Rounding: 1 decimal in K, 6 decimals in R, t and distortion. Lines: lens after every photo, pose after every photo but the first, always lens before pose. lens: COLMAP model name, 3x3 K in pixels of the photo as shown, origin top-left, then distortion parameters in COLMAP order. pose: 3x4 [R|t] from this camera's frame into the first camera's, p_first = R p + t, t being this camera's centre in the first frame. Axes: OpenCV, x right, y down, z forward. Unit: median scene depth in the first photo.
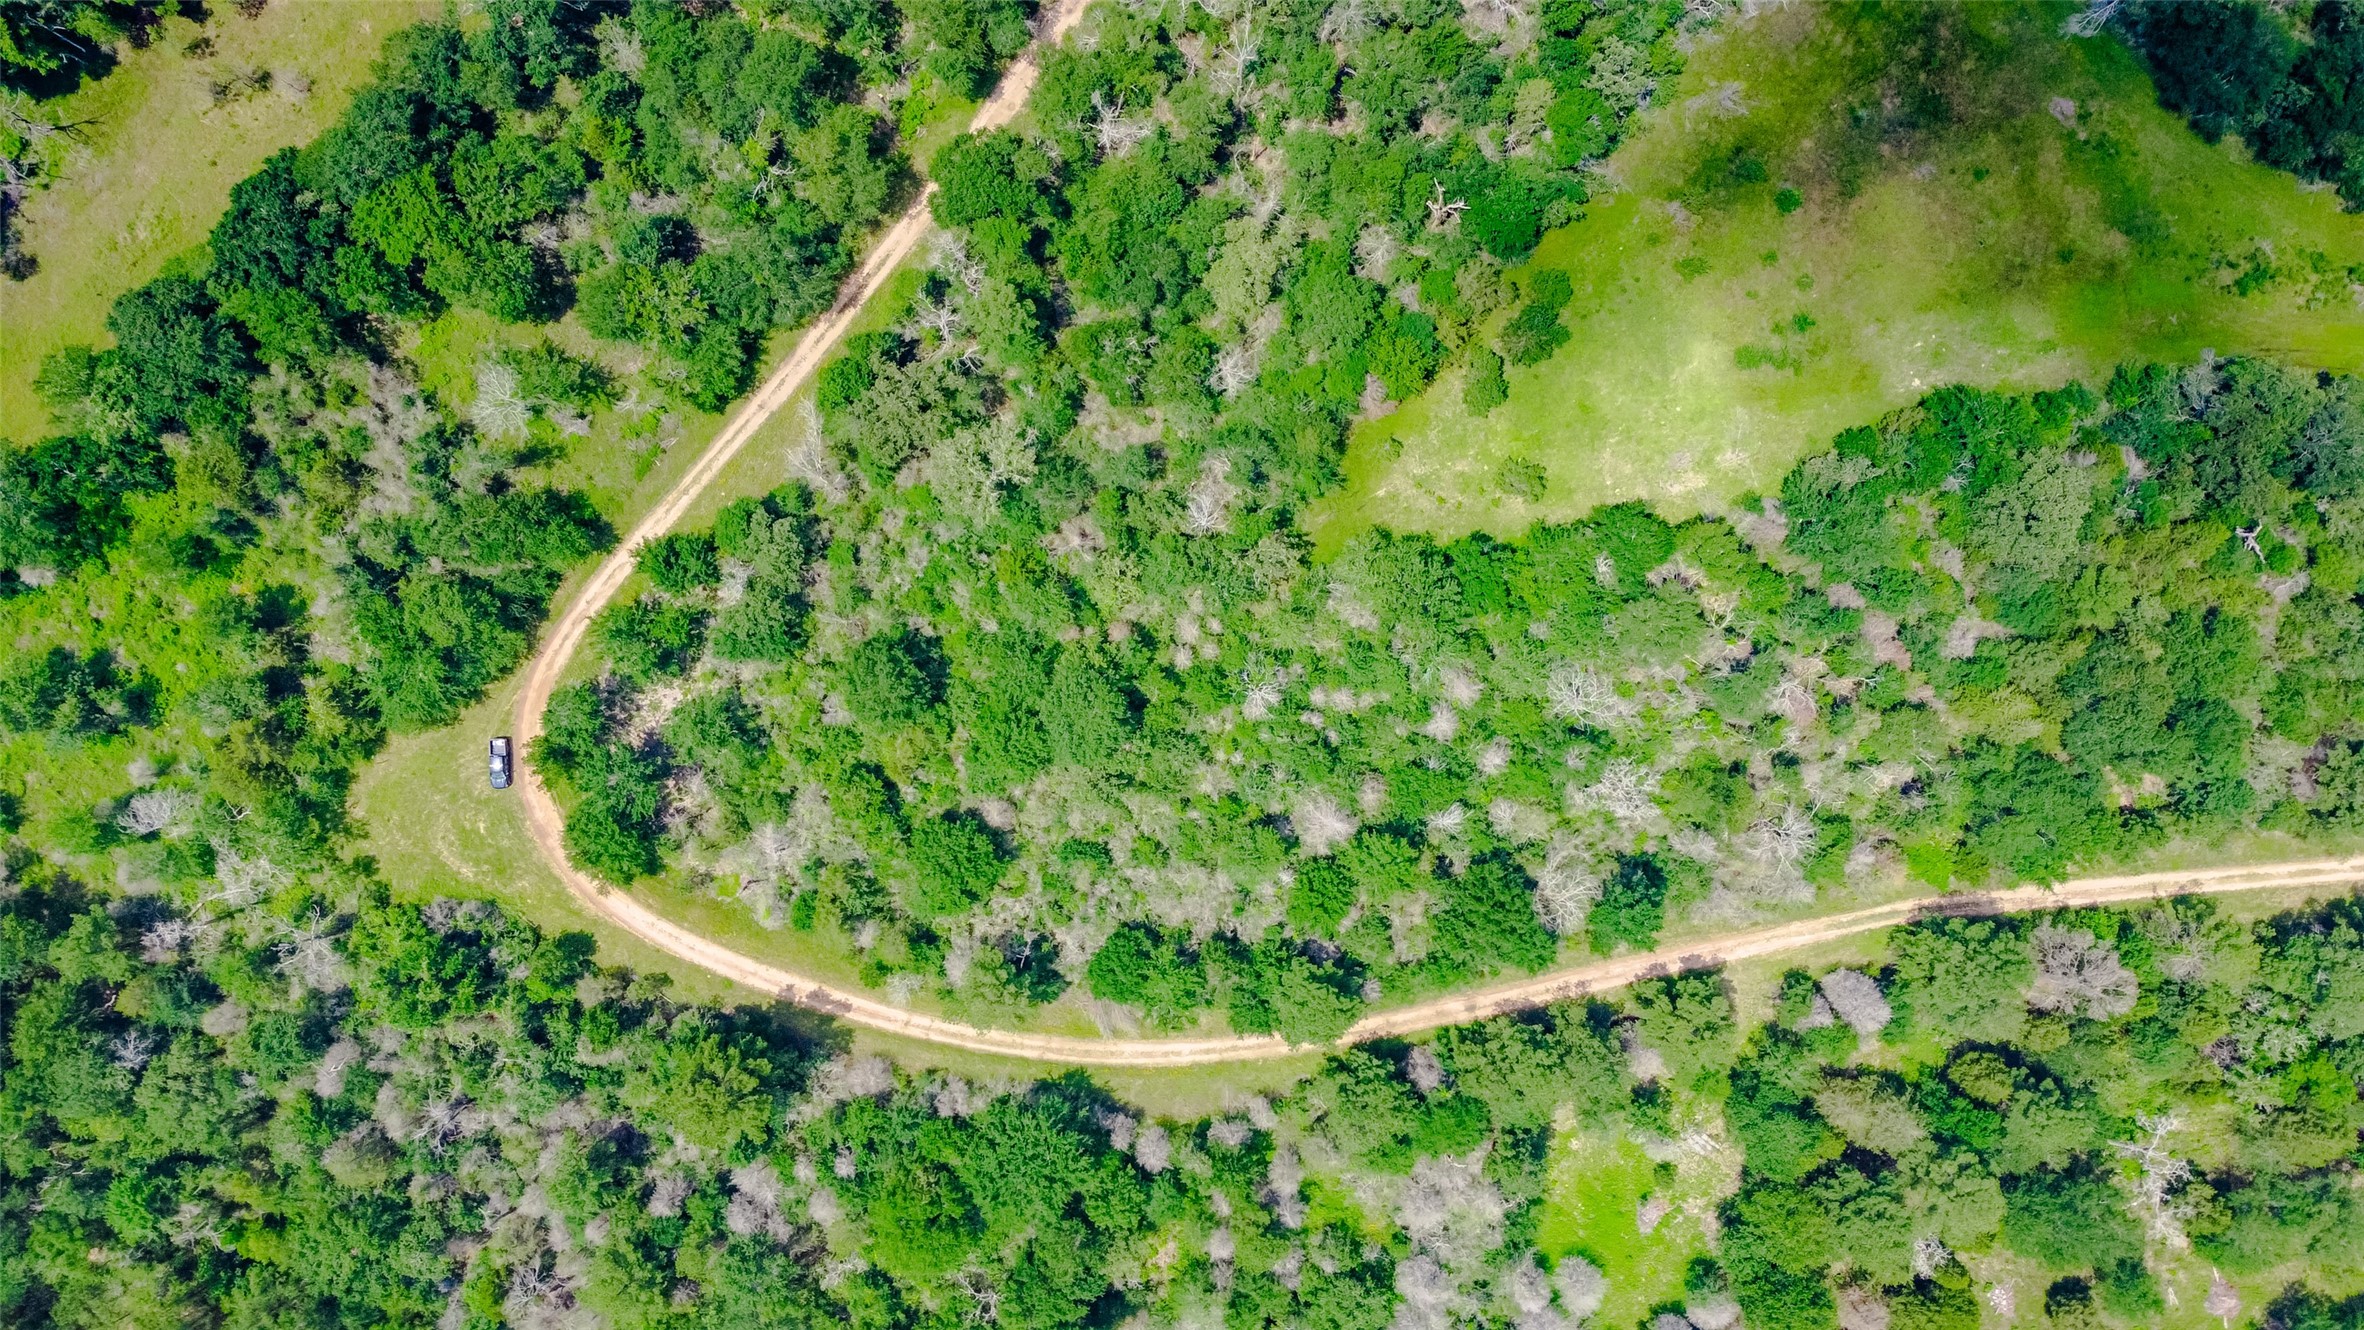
lens RADIAL K [[1754.7, 0, 1182.0], [0, 1754.7, 665.0], [0, 0, 1]] dist [0.087882, -0.000266]
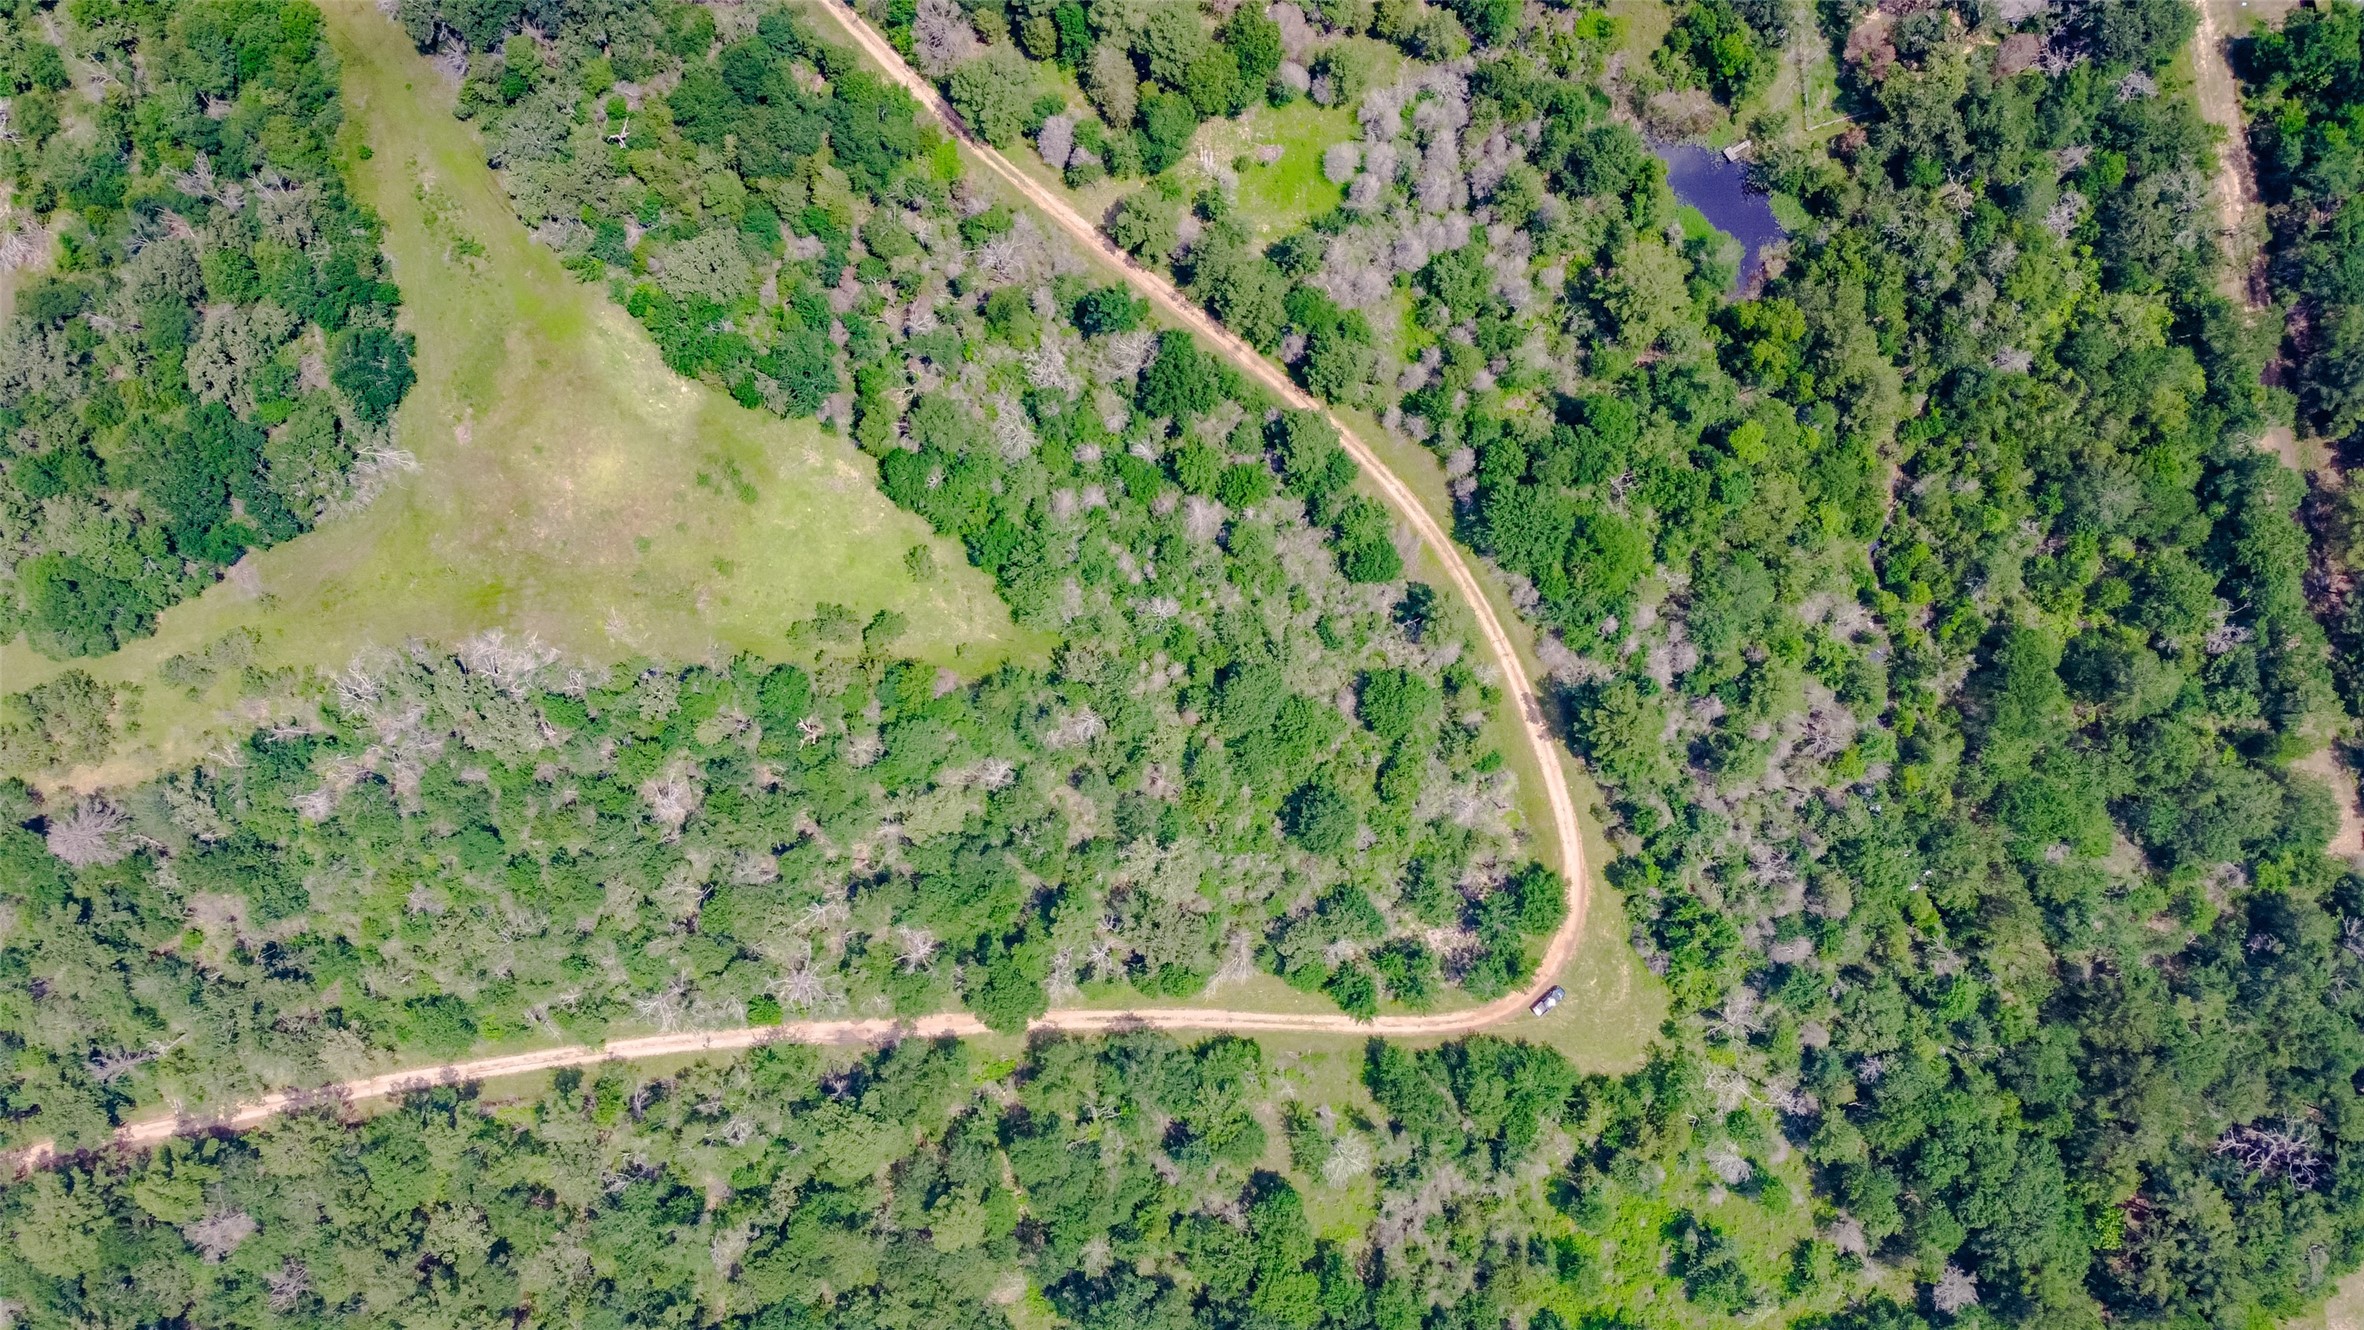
lens RADIAL K [[1827.3, 0, 1182.0], [0, 1827.3, 665.0], [0, 0, 1]] dist [-0.000495, -0.005867]
pose [[-0.638301, -0.769784, -0.002055, 0.003470], [0.769759, -0.638299, 0.006834, -0.007293], [-0.006573, 0.002780, 0.999975, -0.433228]]
